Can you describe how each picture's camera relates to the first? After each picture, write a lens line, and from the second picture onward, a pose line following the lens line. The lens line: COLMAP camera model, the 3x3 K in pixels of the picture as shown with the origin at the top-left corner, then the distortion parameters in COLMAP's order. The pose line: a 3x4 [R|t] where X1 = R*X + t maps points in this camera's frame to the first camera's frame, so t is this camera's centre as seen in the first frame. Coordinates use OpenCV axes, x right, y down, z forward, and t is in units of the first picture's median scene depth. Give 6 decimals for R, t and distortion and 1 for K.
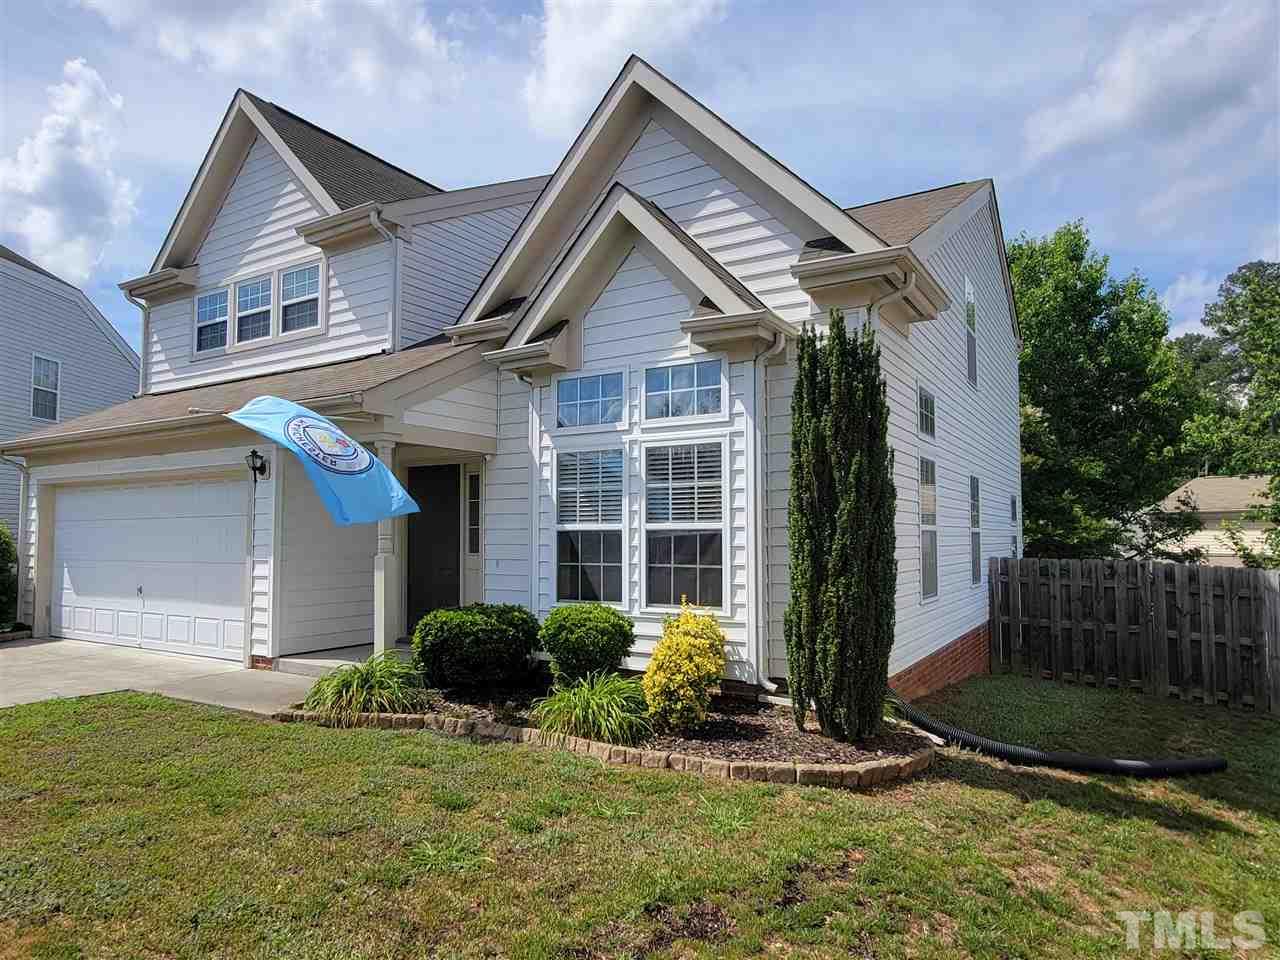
lens RADIAL K [[800.5, 0, 640.2], [0, 800.5, 486.8], [0, 0, 1]] dist [-0.004797, 0.003288]
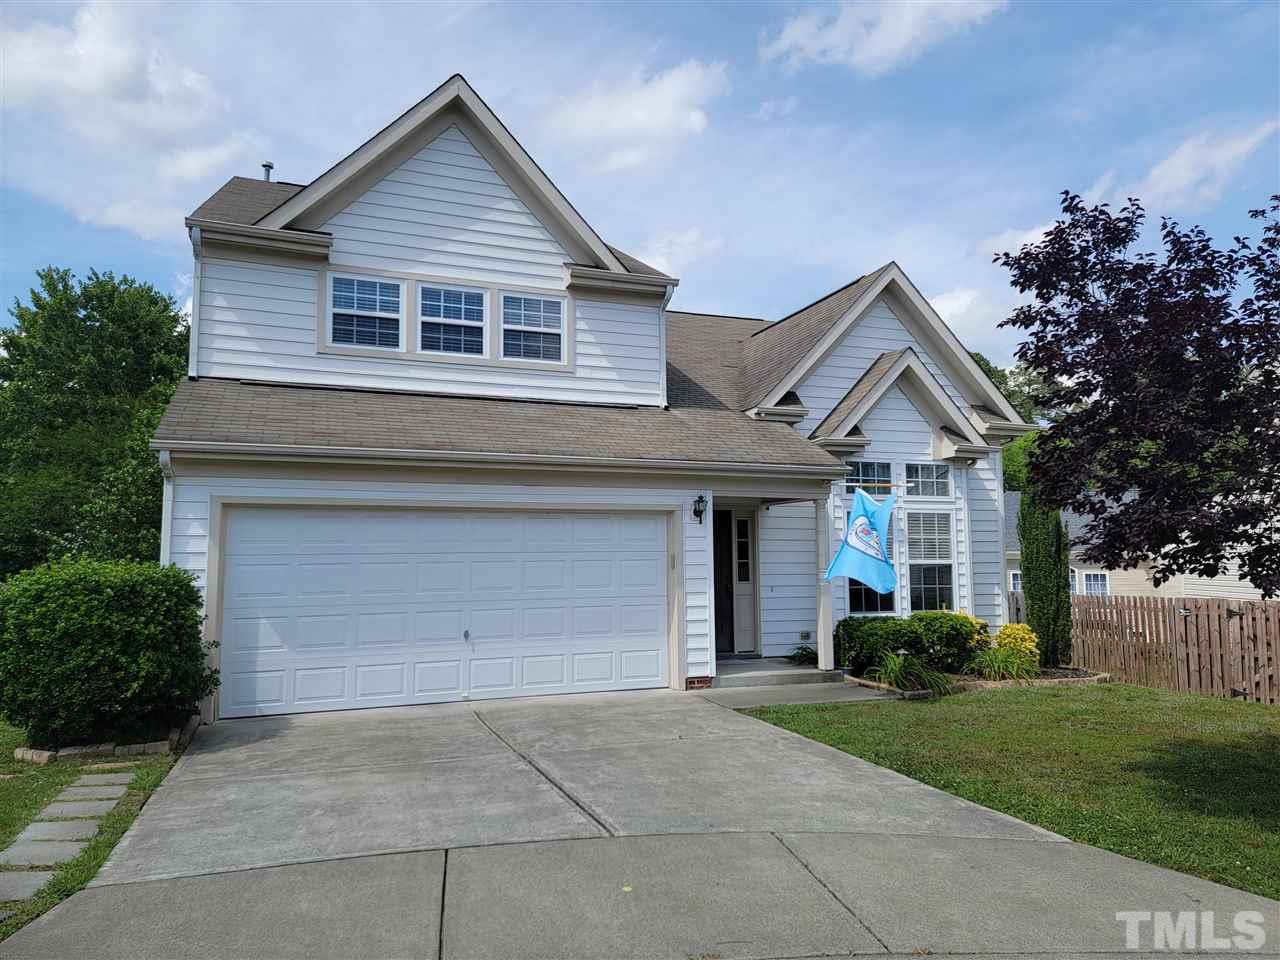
lens RADIAL K [[869.4, 0, 640.5], [0, 869.4, 479.0], [0, 0, 1]] dist [0.060744, 0.000323]
pose [[0.612541, 0.067551, 0.787547, -1.549311], [-0.046688, 0.997694, -0.049263, -0.004472], [-0.789059, -0.006593, 0.614282, 0.311401]]
